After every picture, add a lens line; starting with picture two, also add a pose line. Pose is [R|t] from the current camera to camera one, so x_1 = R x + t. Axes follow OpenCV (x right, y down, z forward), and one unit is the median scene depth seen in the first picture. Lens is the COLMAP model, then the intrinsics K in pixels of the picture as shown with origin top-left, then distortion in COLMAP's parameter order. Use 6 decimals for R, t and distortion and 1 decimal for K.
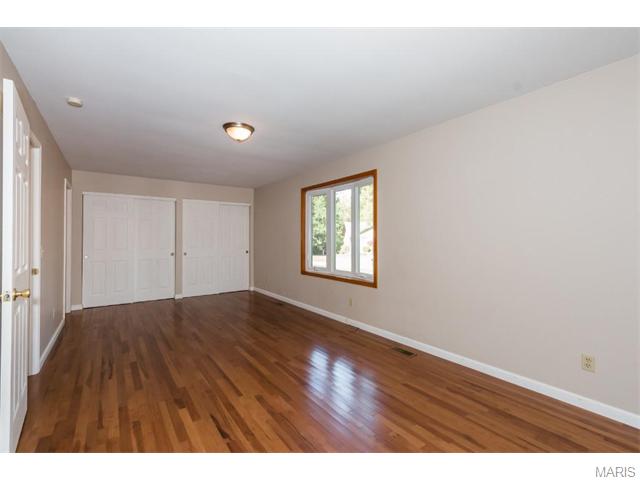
lens RADIAL K [[292.6, 0, 317.5], [0, 292.6, 238.7], [0, 0, 1]] dist [0.010394, -0.003192]
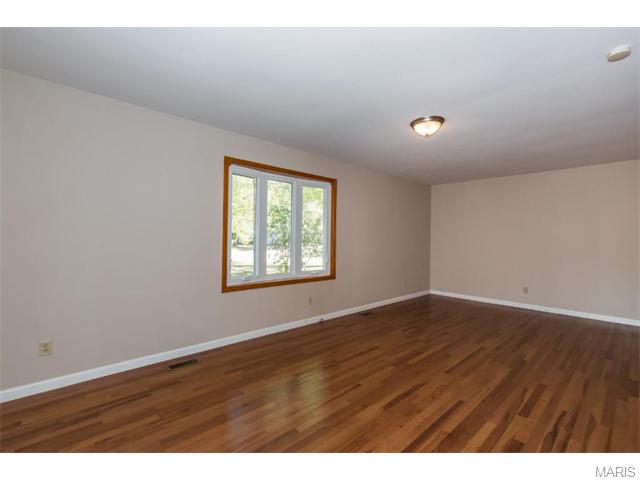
lens RADIAL K [[292.6, 0, 317.5], [0, 292.6, 239.5], [0, 0, 1]] dist [0.010394, -0.003192]
pose [[-0.123159, -0.010676, 0.992330, -1.173250], [-0.012886, 0.999875, 0.009158, -0.003152], [-0.992303, -0.011659, -0.123281, 1.468992]]
